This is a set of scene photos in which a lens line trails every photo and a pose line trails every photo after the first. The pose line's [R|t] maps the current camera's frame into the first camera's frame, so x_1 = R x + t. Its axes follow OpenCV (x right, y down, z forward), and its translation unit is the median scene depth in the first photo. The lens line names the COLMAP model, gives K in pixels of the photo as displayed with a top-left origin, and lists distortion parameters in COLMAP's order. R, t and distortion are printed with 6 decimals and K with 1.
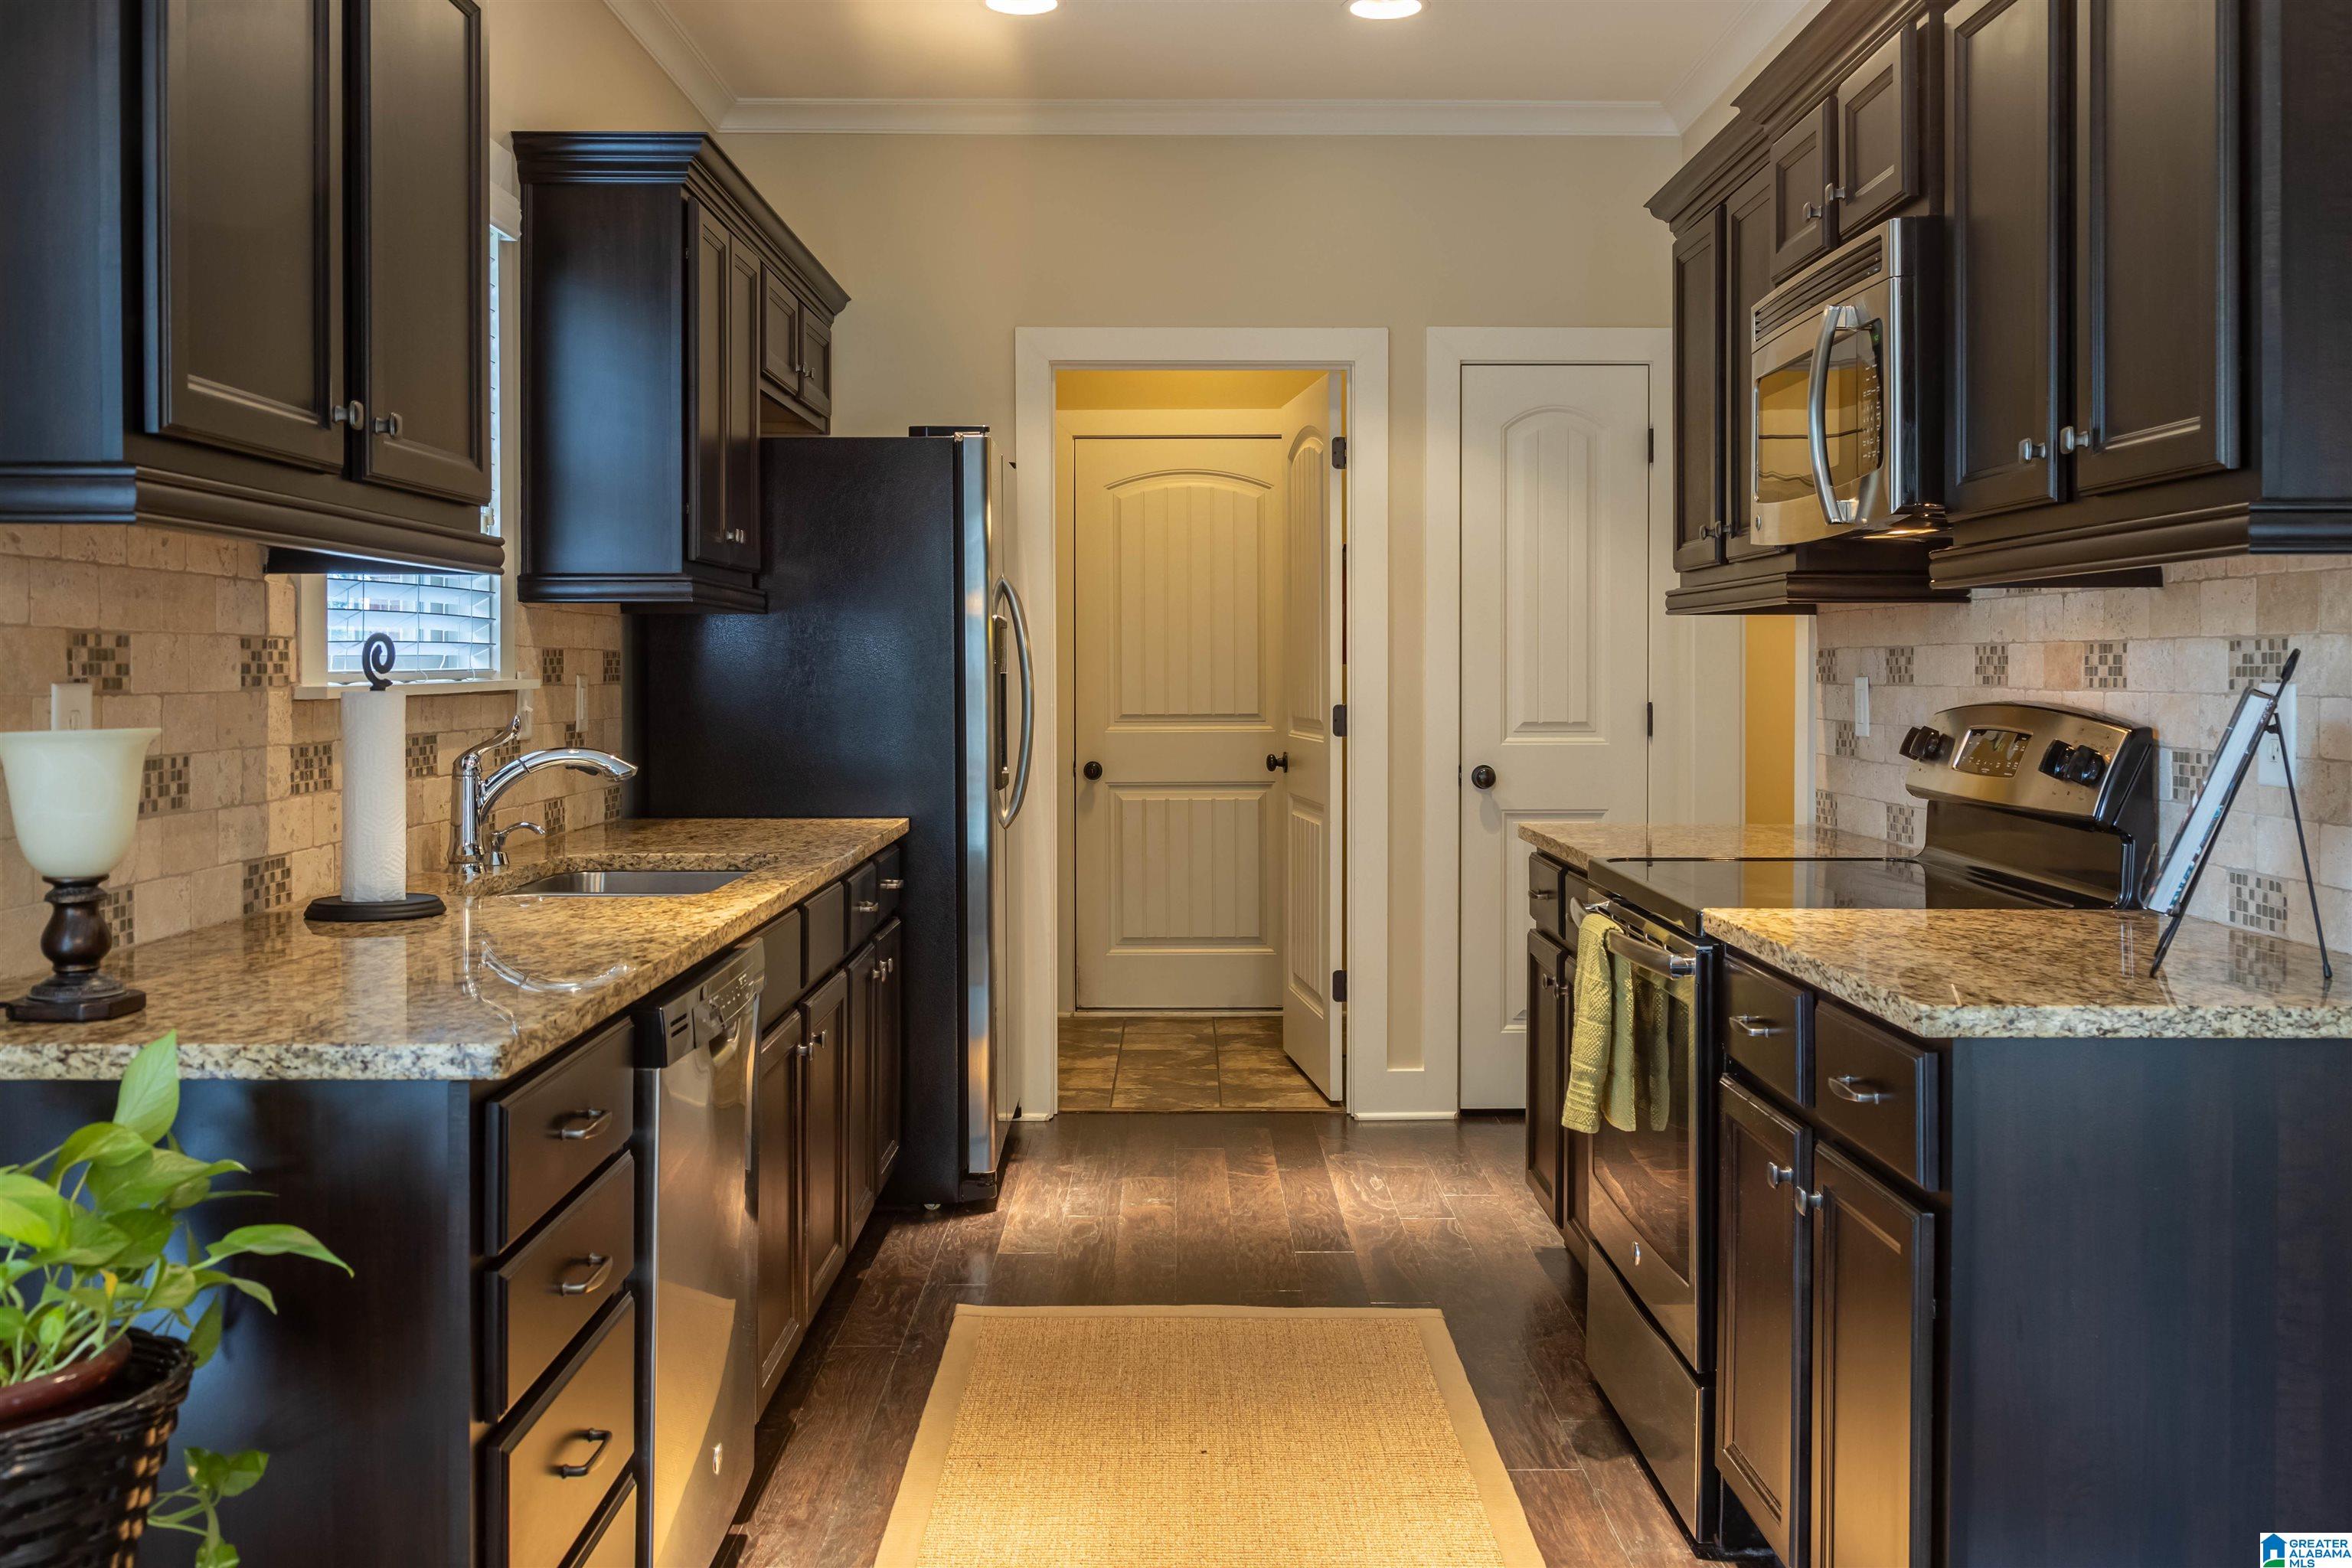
lens RADIAL K [[2144.3, 0, 1175.2], [0, 2144.3, 684.7], [0, 0, 1]] dist [-0.001999, -0.002900]
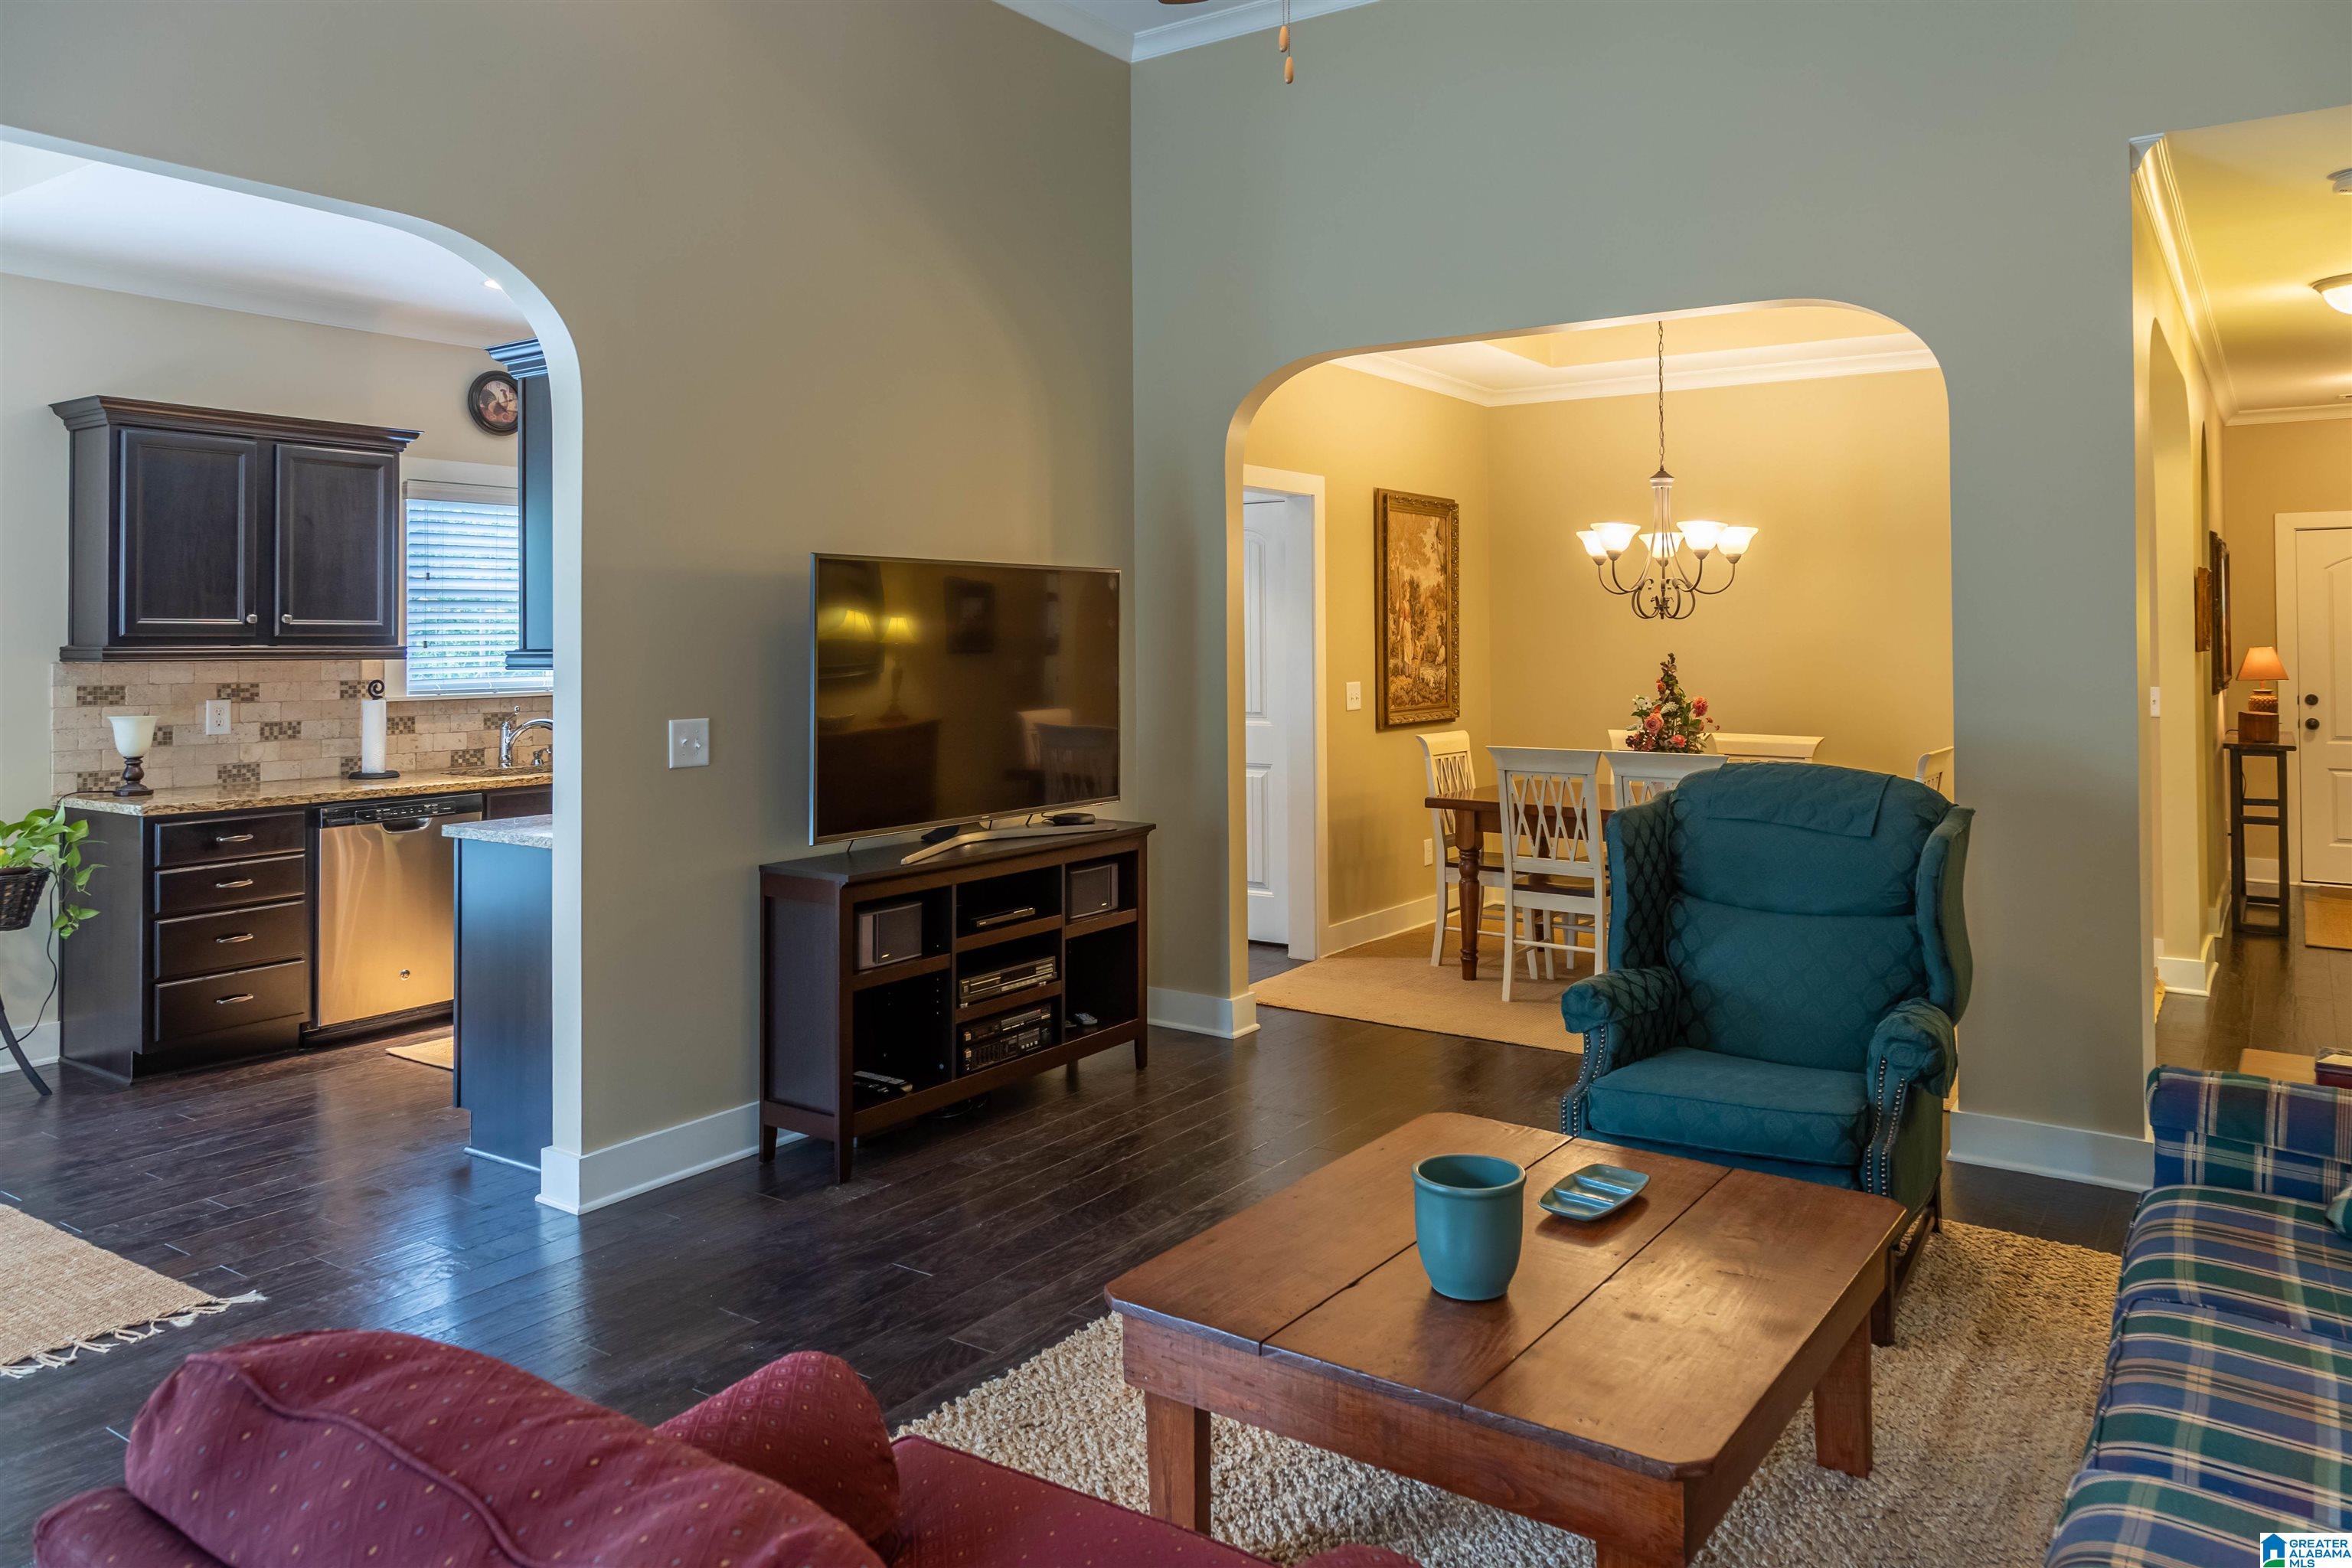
lens RADIAL K [[1587.9, 0, 1179.9], [0, 1587.9, 617.9], [0, 0, 1]] dist [0.004528, 0.001019]
pose [[0.818073, -0.013402, -0.574958, 1.621635], [0.000387, 0.999741, -0.022753, -0.054042], [0.575114, 0.018391, 0.817867, -0.120136]]
